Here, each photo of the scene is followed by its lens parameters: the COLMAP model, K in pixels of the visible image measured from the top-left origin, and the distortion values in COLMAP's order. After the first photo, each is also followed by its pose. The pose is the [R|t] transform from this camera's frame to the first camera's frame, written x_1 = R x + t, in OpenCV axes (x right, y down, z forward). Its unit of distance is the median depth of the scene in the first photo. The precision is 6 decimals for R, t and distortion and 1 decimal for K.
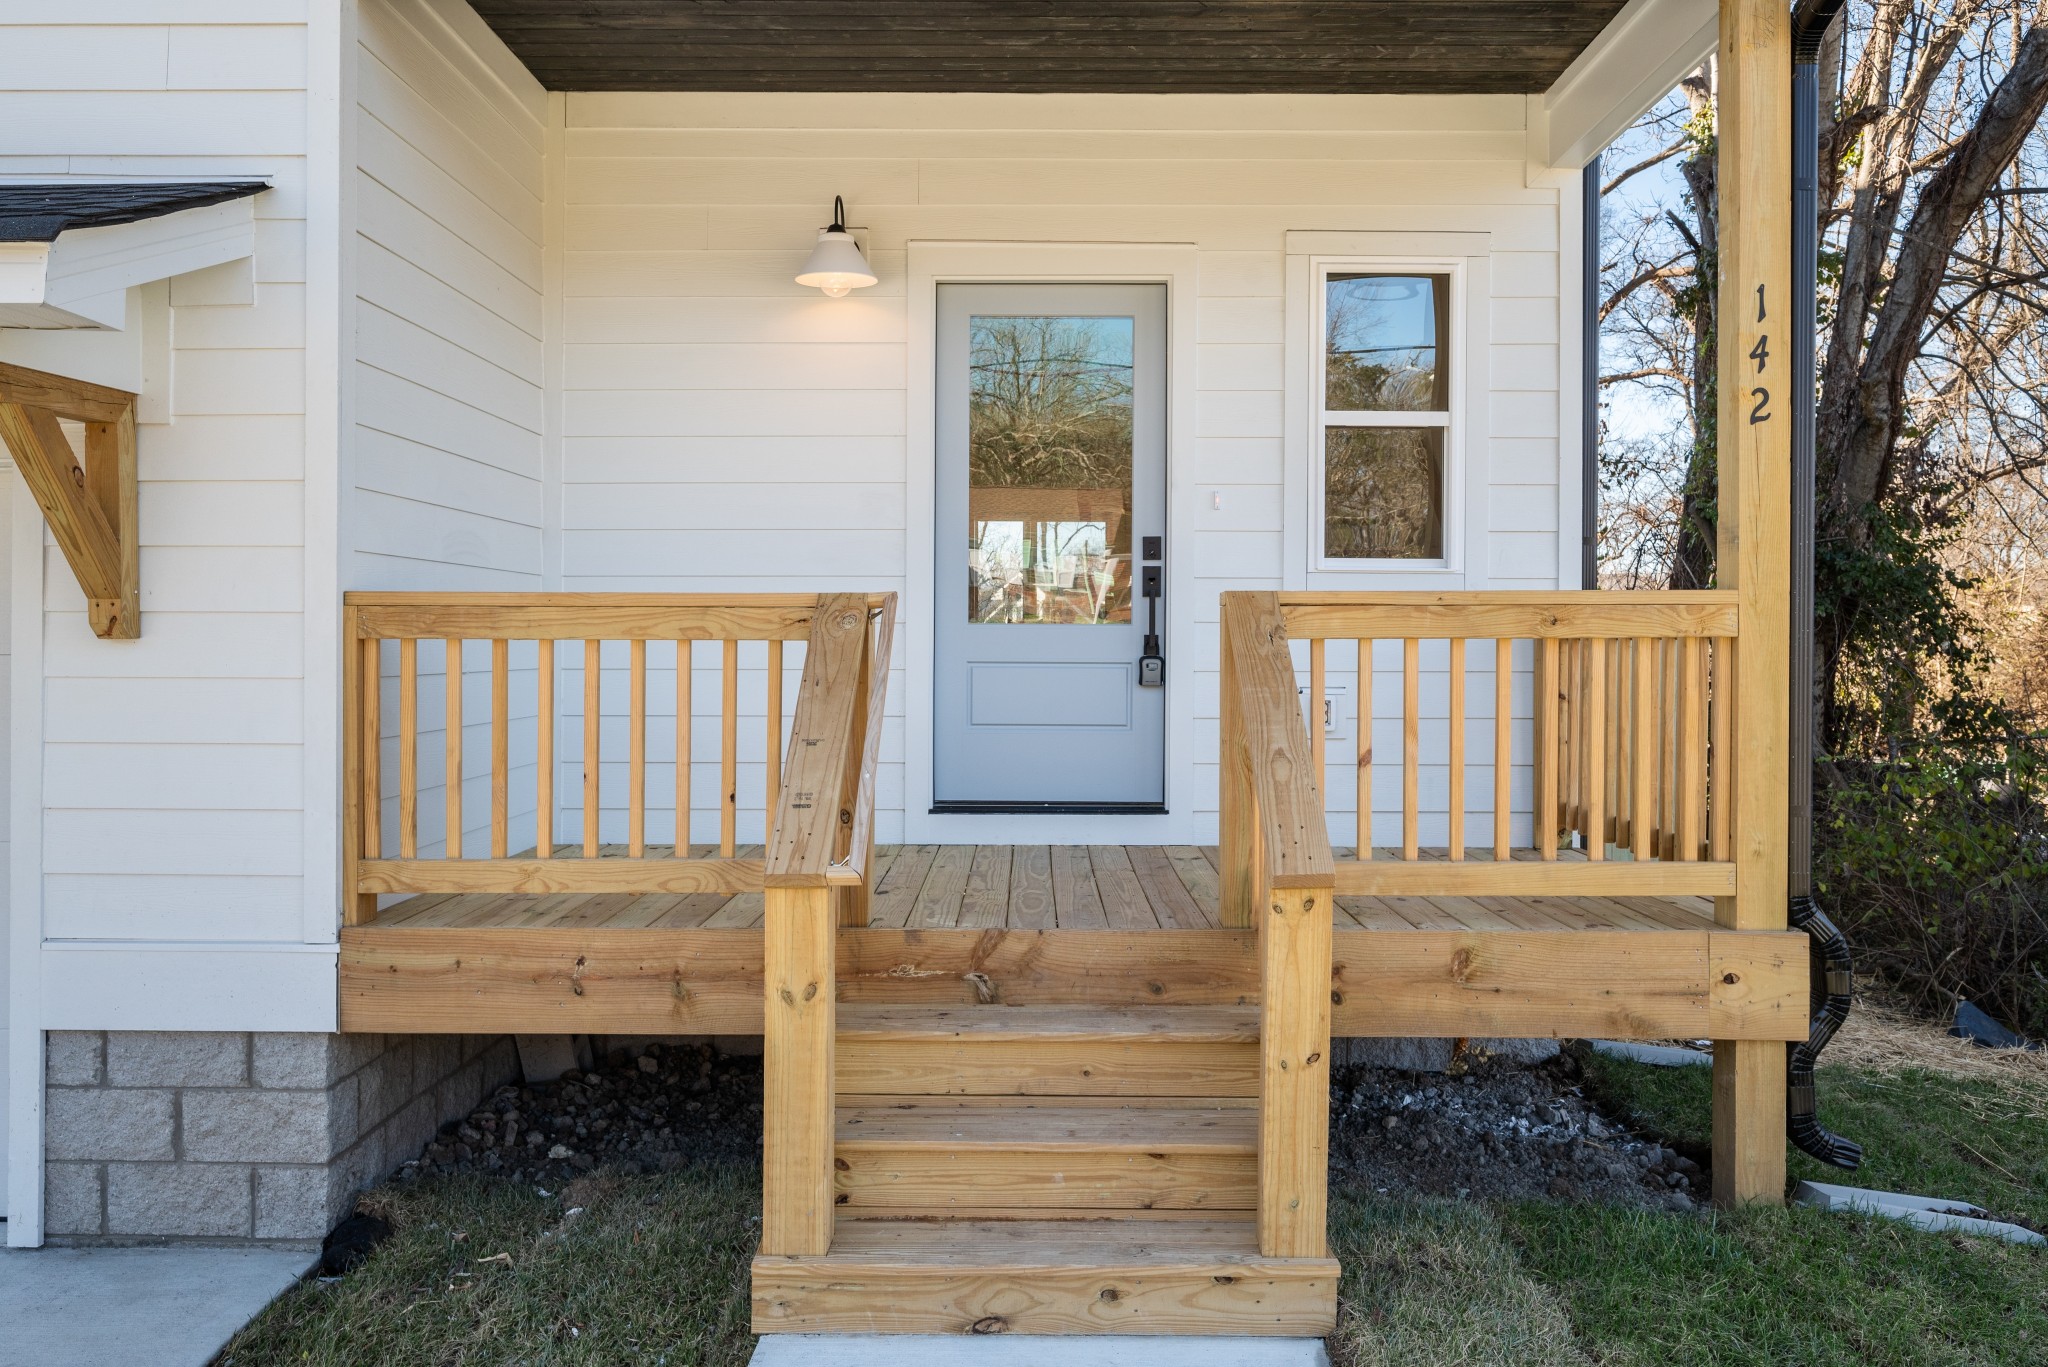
lens RADIAL K [[1706.0, 0, 1020.4], [0, 1706.0, 397.5], [0, 0, 1]] dist [-0.002571, -0.005354]
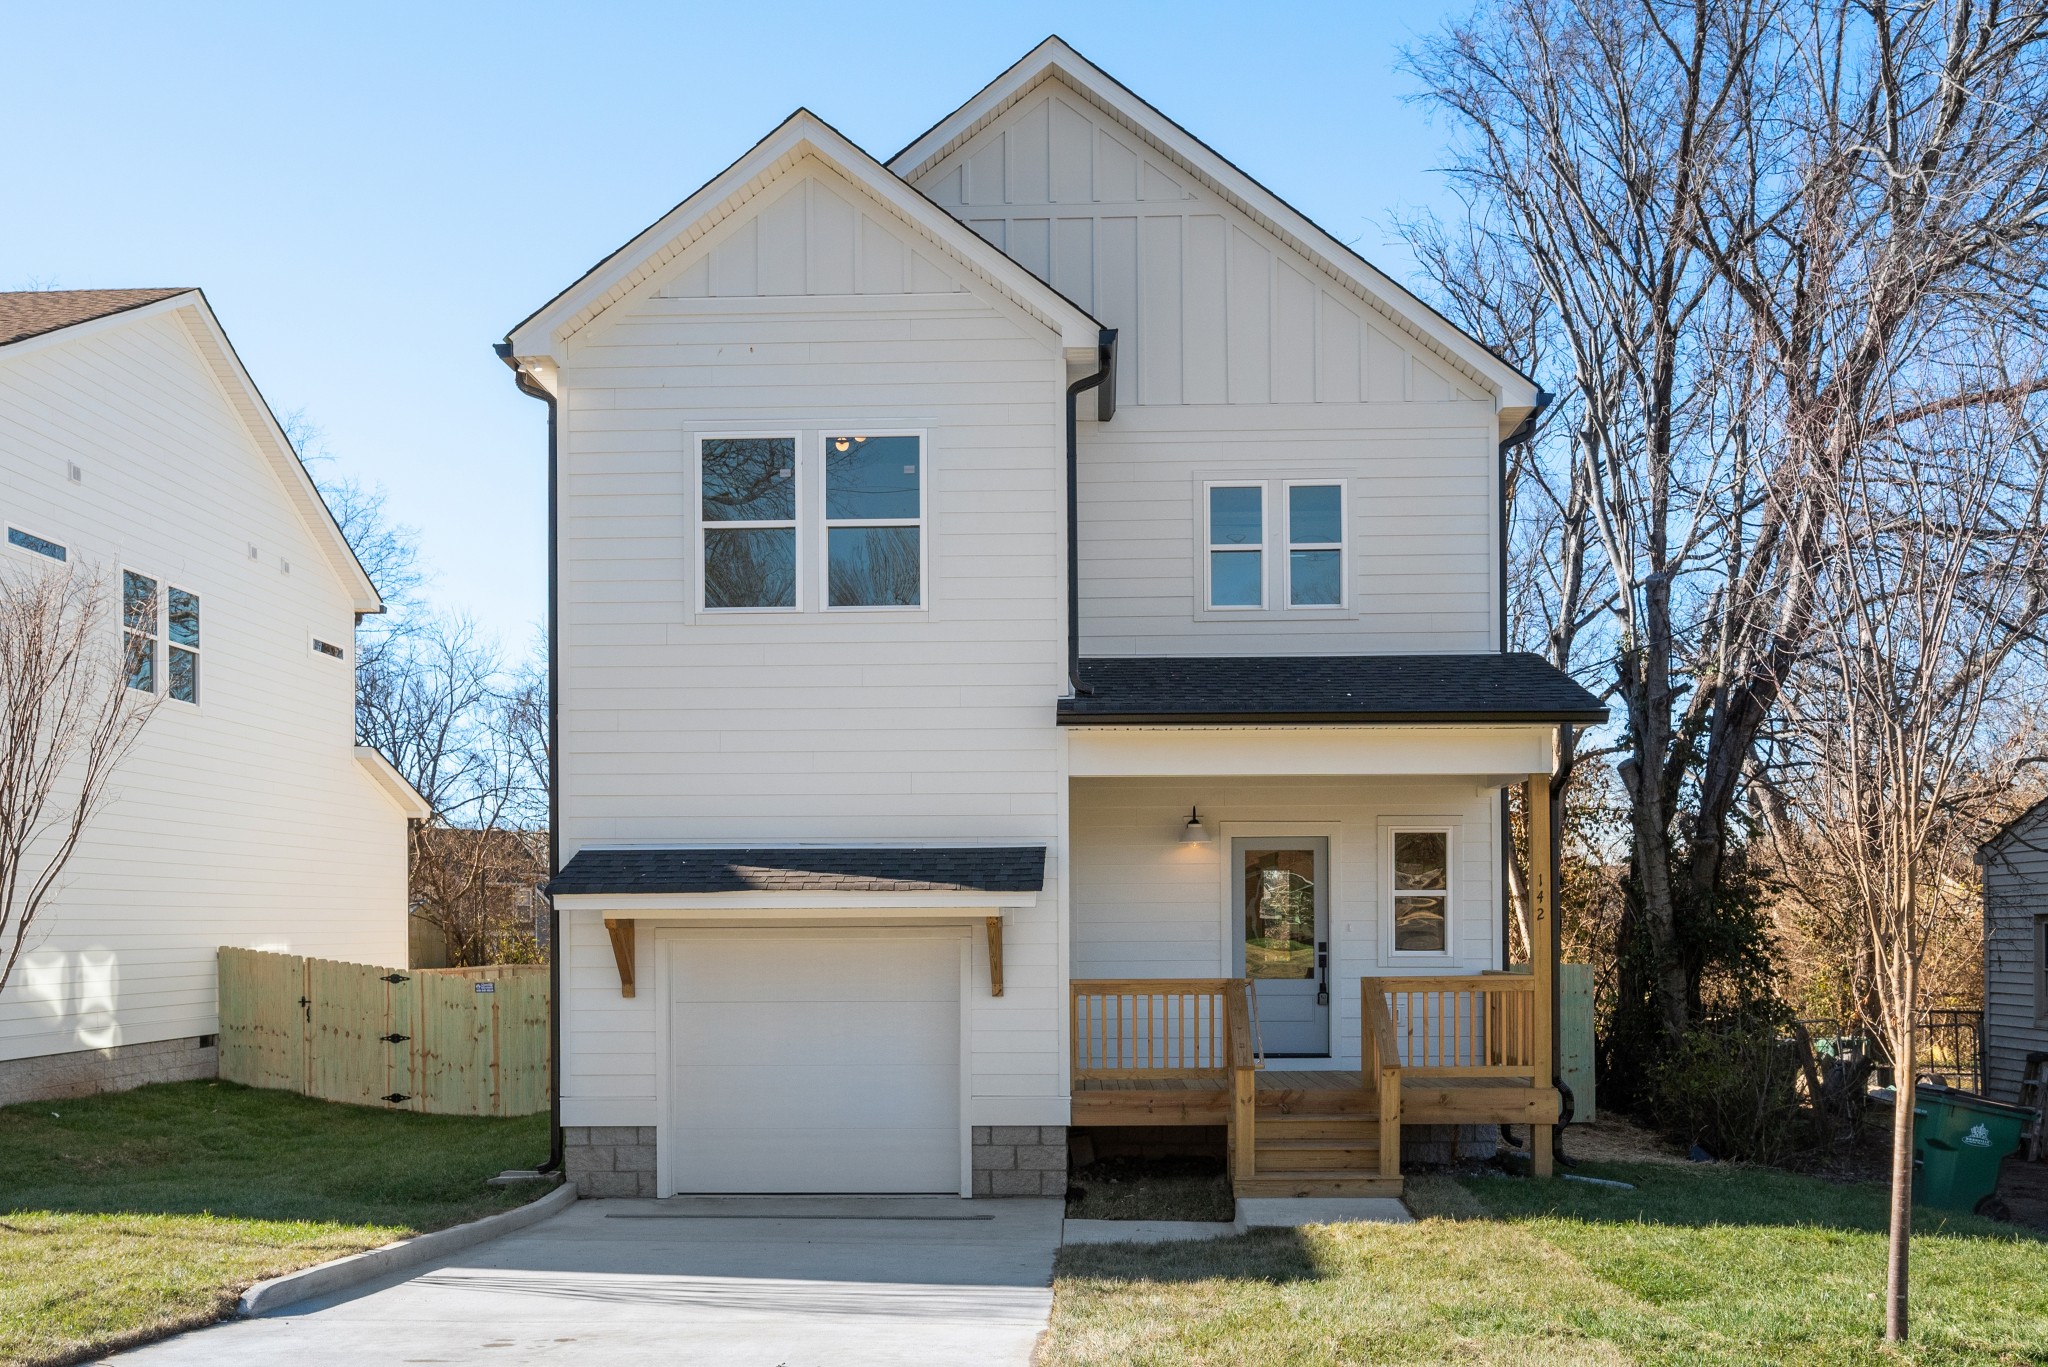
lens RADIAL K [[1802.2, 0, 1024.0], [0, 1802.2, 683.5], [0, 0, 1]] dist [-0.003106, -0.001038]
pose [[0.999743, -0.012085, -0.019180, -0.411107], [0.012227, 0.999899, 0.007277, -0.434822], [0.019091, -0.007510, 0.999790, -2.185539]]
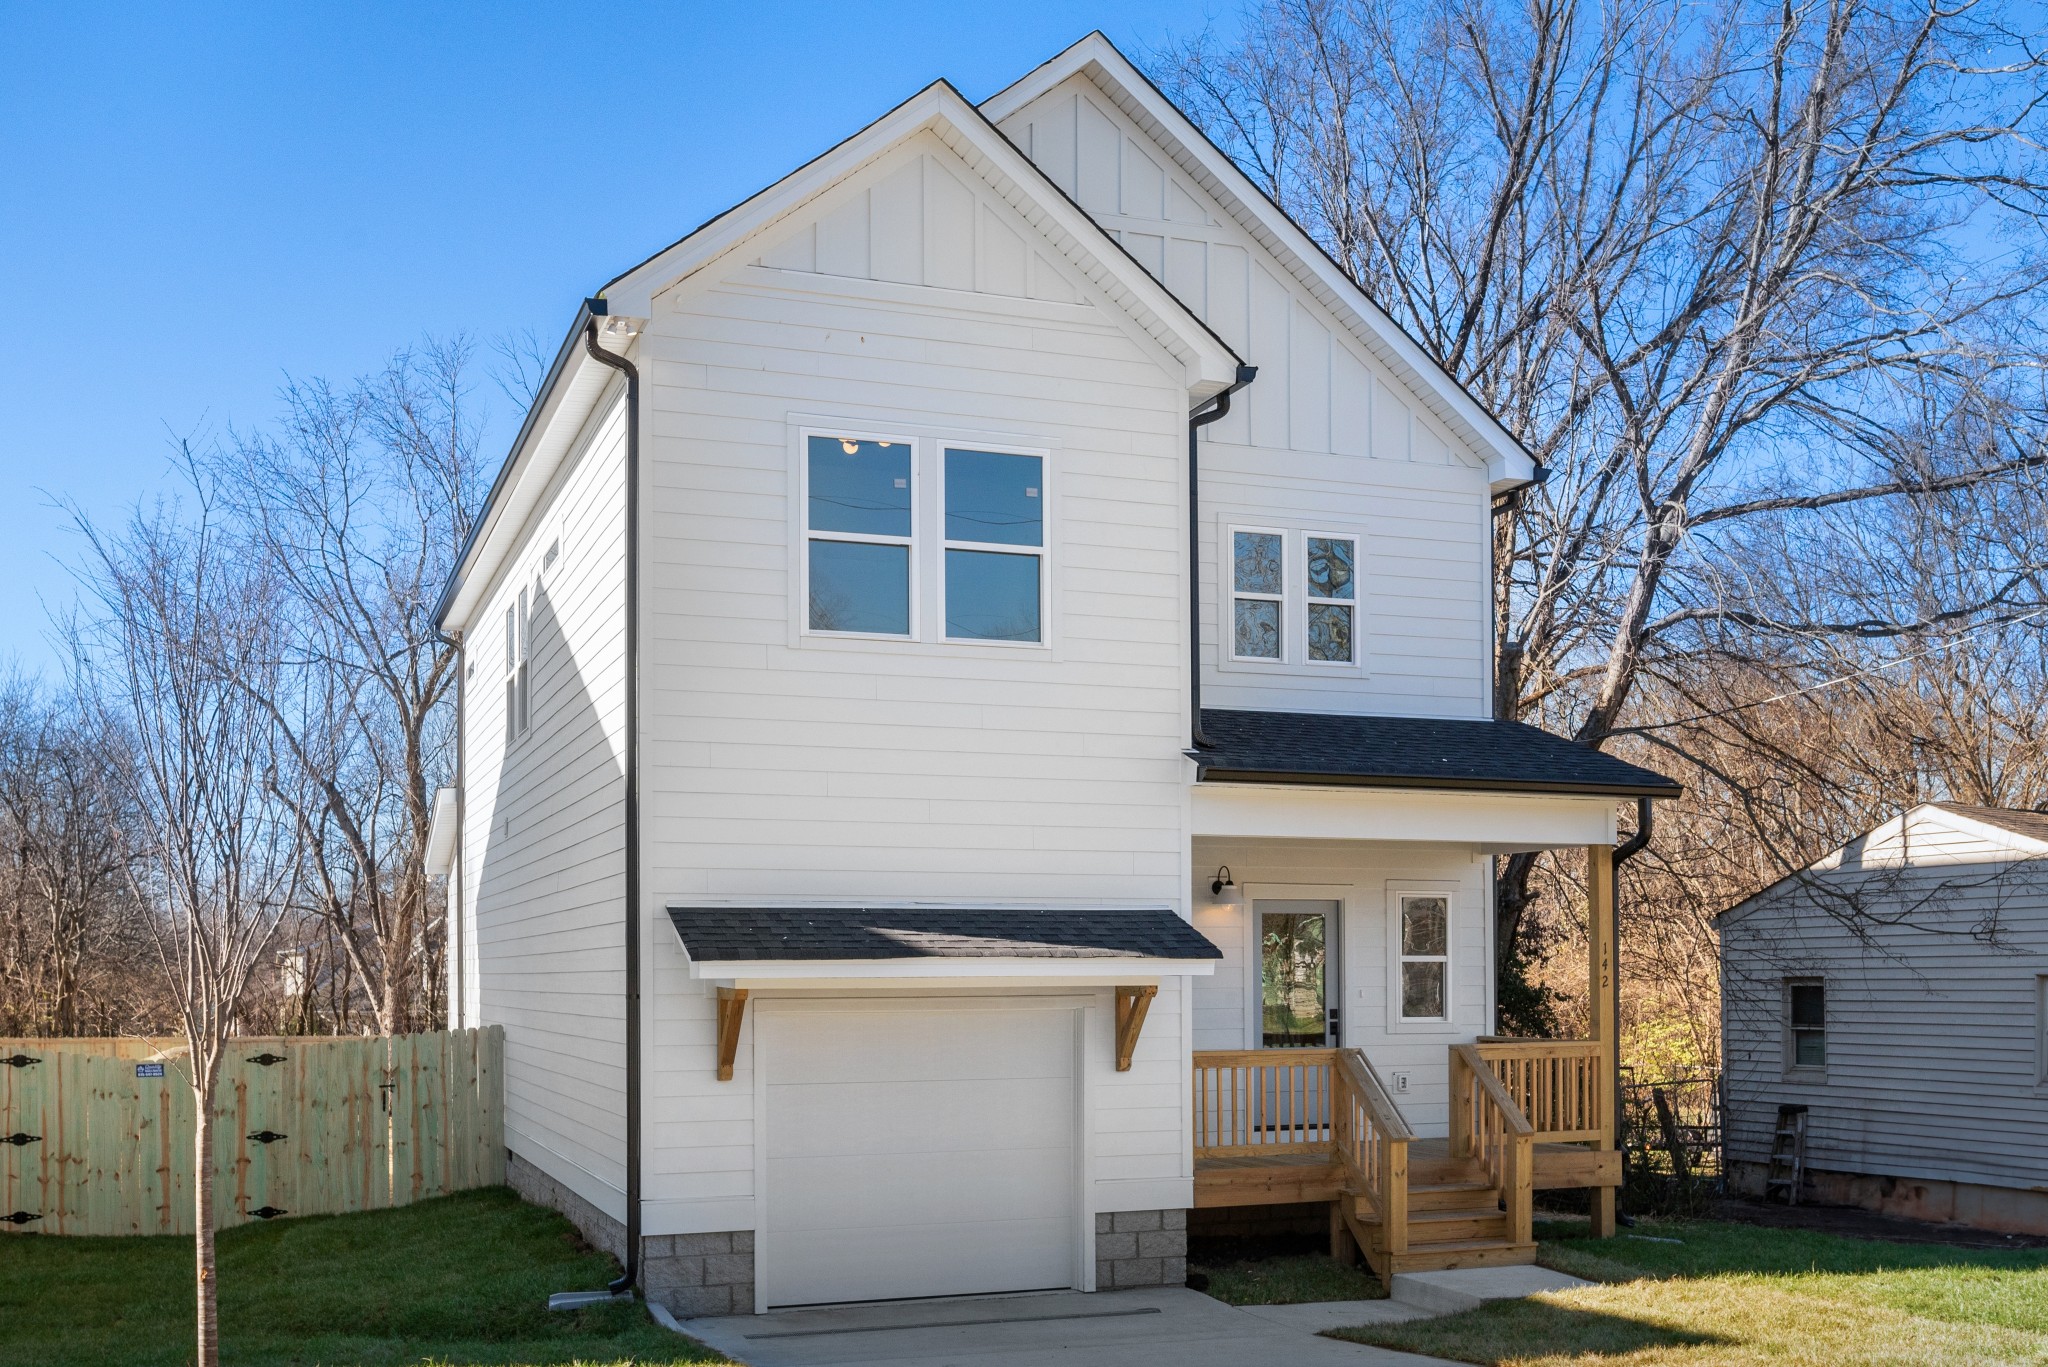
lens RADIAL K [[2056.5, 0, 1024.0], [0, 2056.5, 683.5], [0, 0, 1]] dist [-0.006252, 0.019594]
pose [[0.928147, 0.042465, 0.369784, -1.960294], [-0.042683, 0.999060, -0.007594, -0.460727], [-0.369758, -0.008735, 0.929087, -2.063817]]
